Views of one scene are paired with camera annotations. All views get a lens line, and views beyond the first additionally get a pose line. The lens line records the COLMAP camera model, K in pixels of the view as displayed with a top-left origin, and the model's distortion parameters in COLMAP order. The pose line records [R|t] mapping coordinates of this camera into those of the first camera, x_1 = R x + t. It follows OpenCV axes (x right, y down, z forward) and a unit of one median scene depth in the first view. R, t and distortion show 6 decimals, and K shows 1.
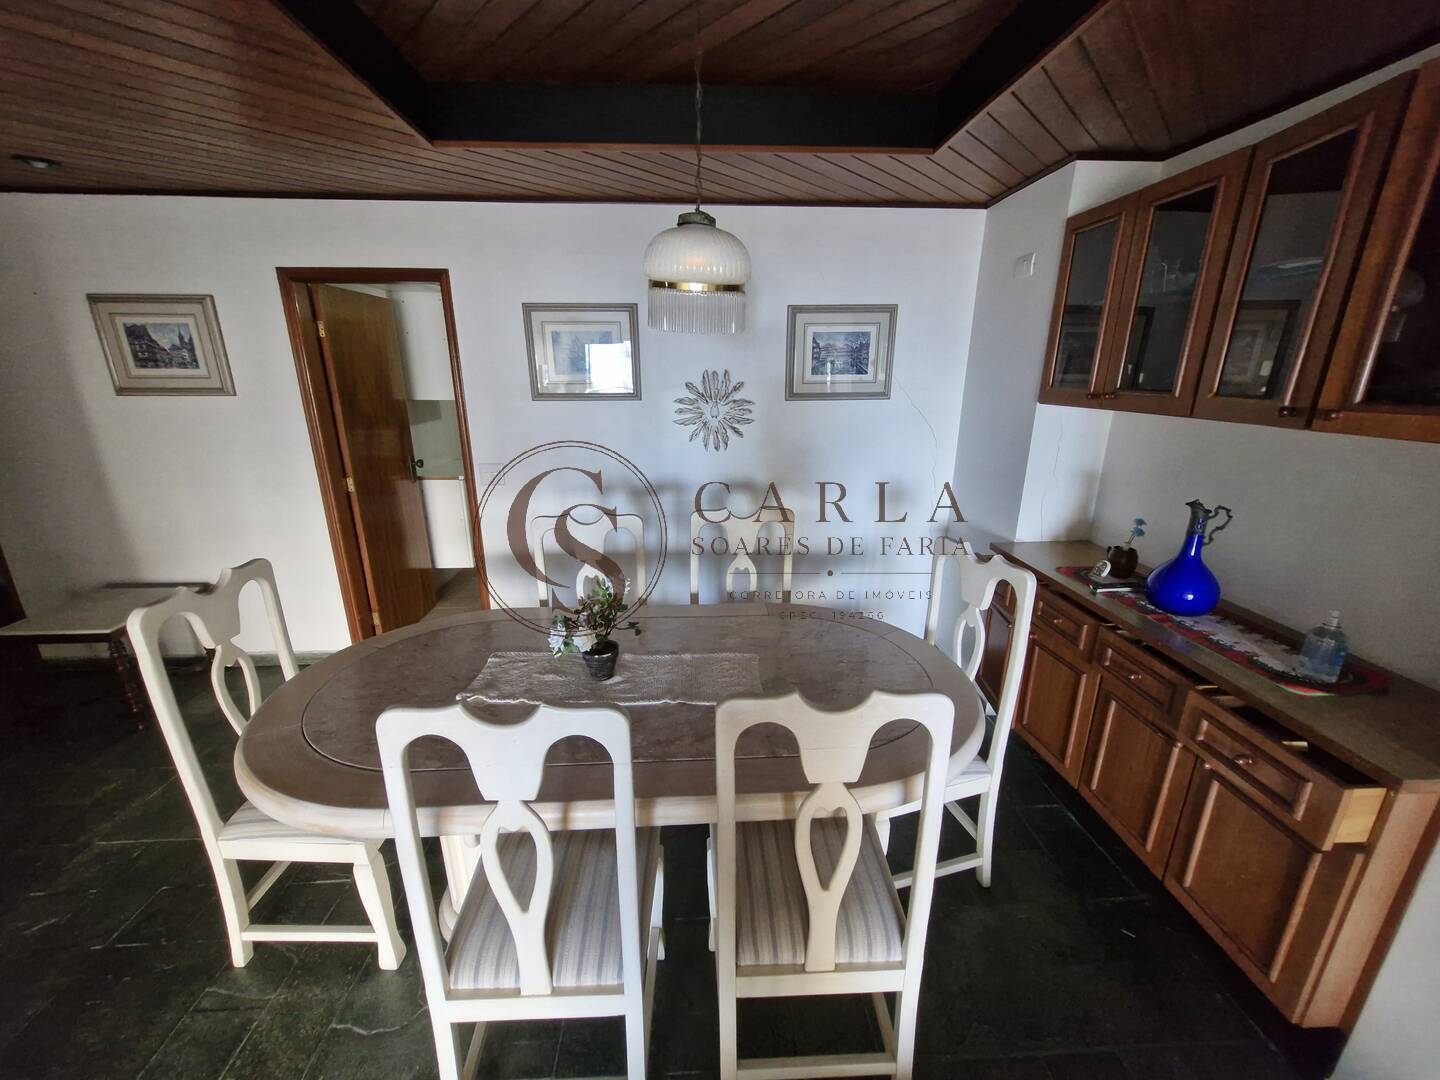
lens RADIAL K [[567.5, 0, 716.6], [0, 567.5, 538.4], [0, 0, 1]] dist [0.002688, 0.000086]
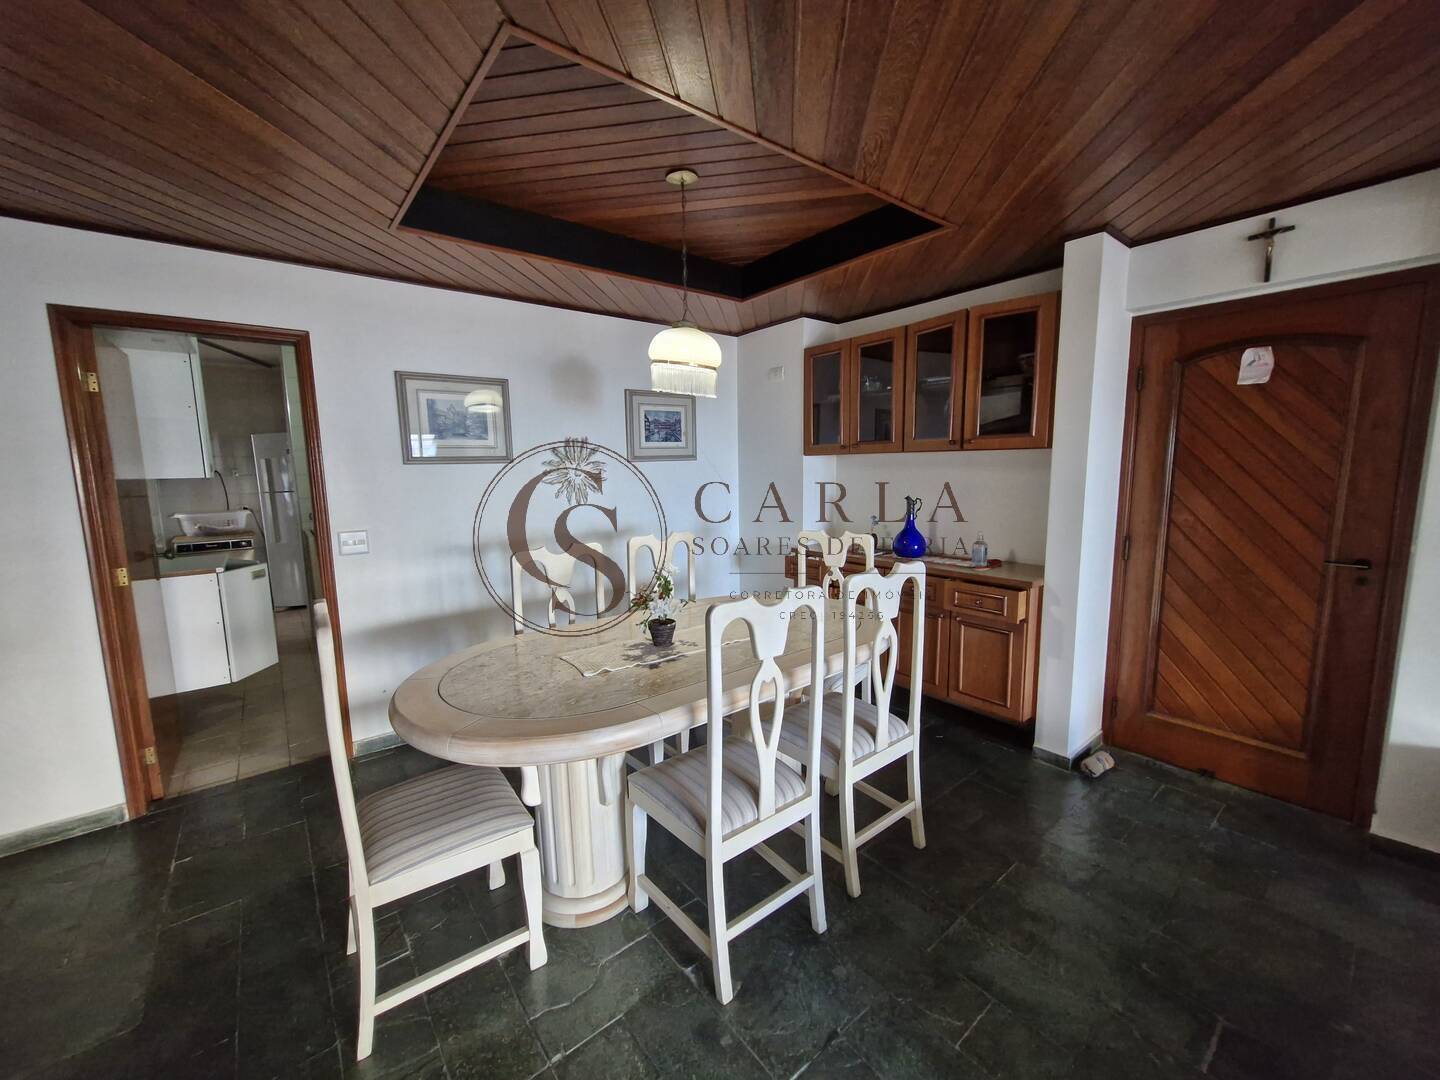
lens RADIAL K [[567.5, 0, 716.6], [0, 567.5, 538.4], [0, 0, 1]] dist [0.002688, 0.000086]
pose [[0.812203, -0.090341, 0.576337, -0.623888], [0.184217, 0.977105, -0.106445, 0.124305], [-0.553526, 0.192626, 0.810250, -0.122442]]
